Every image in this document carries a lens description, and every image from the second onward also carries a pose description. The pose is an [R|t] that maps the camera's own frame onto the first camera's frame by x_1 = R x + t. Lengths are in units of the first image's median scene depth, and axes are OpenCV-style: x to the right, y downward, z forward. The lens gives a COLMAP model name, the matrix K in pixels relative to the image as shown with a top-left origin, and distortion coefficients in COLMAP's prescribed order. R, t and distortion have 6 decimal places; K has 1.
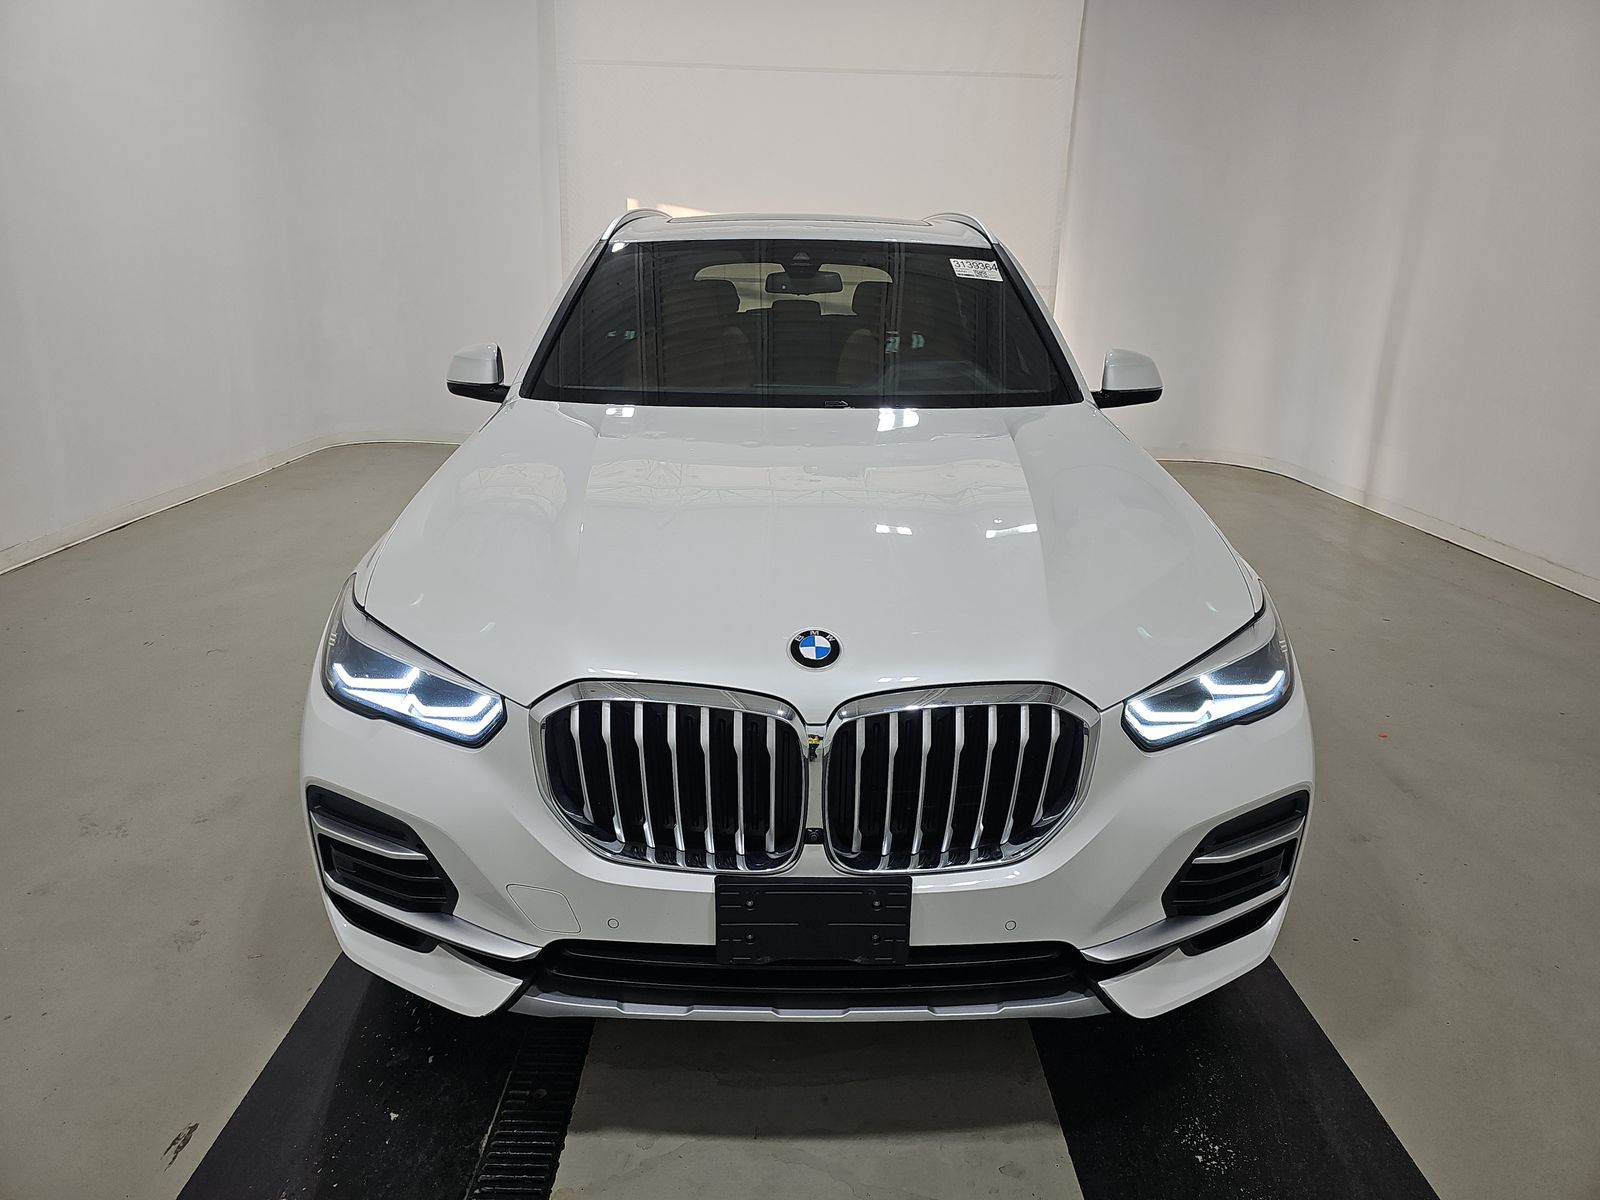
lens RADIAL K [[1069.1, 0, 797.3], [0, 1069.1, 616.5], [0, 0, 1]] dist [0.001585, -0.006586]
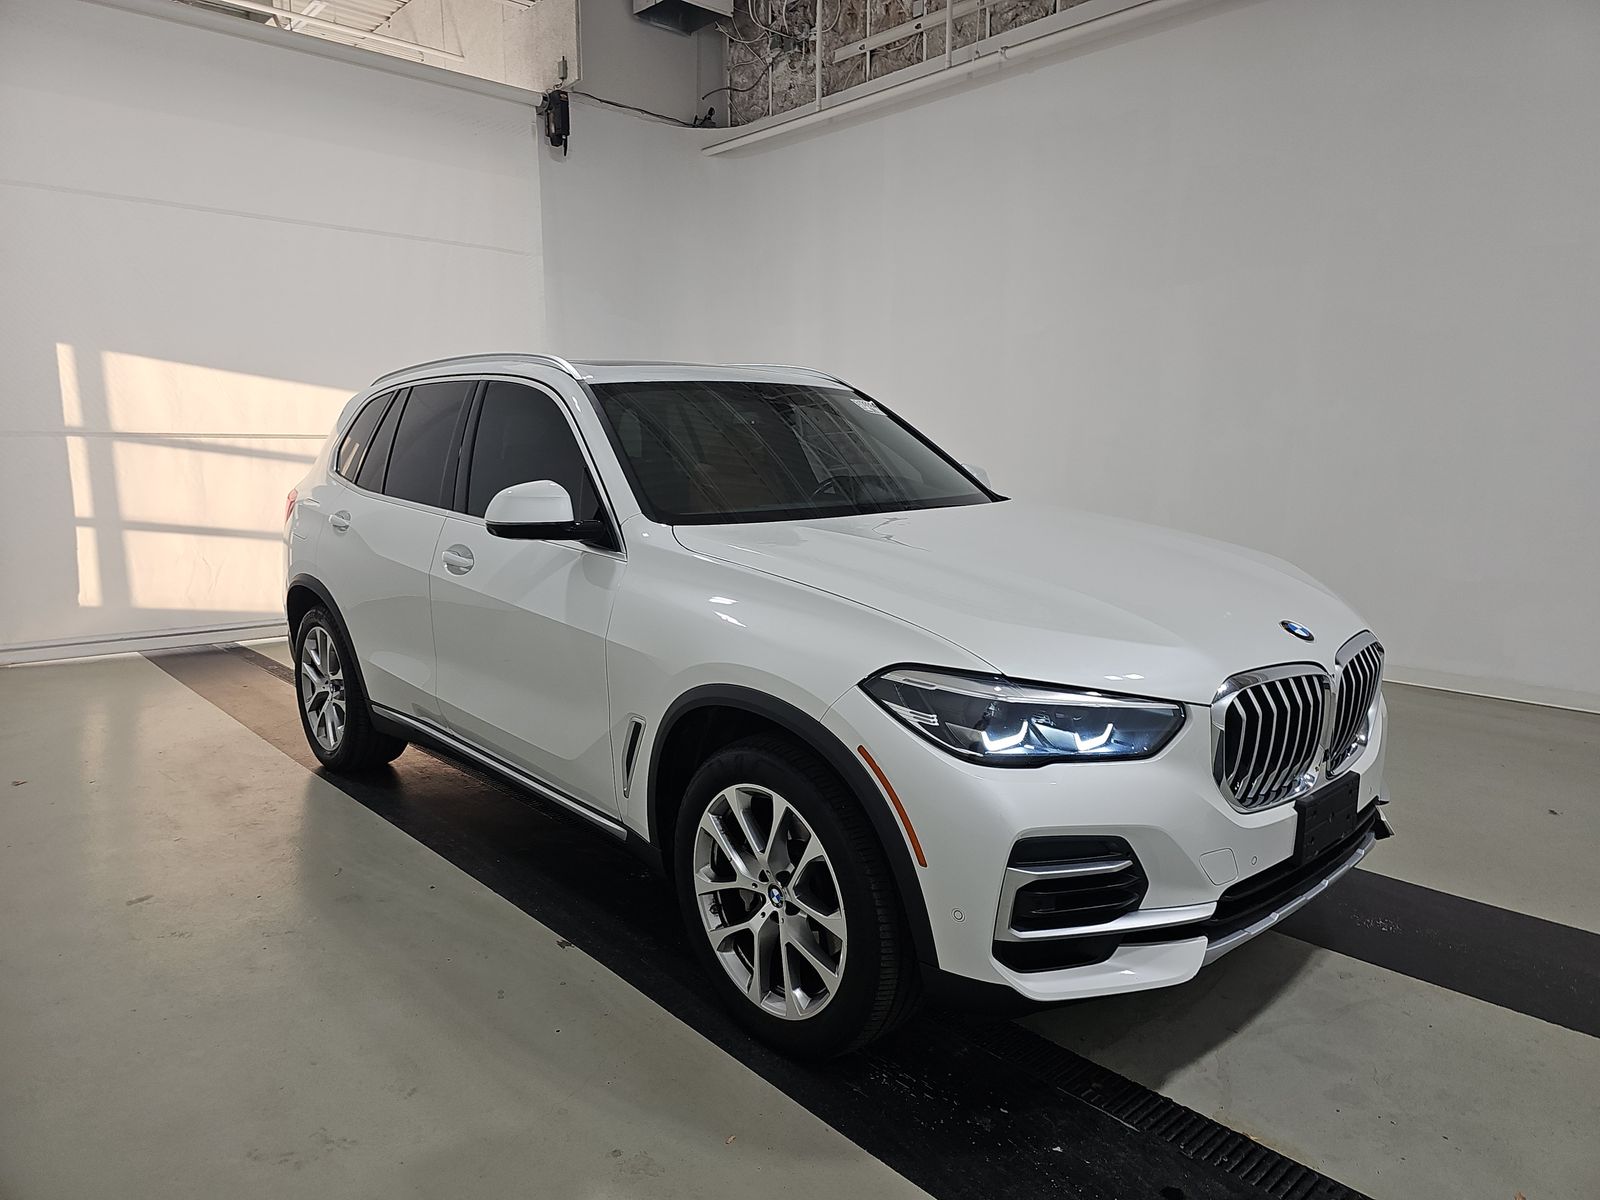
lens RADIAL K [[1069.1, 0, 792.7], [0, 1069.1, 588.7], [0, 0, 1]] dist [0.001585, -0.006586]
pose [[0.741391, -0.113793, 0.661355, -0.929183], [0.222031, 0.971609, -0.081726, -0.037943], [-0.633278, 0.207432, 0.745608, 0.194189]]
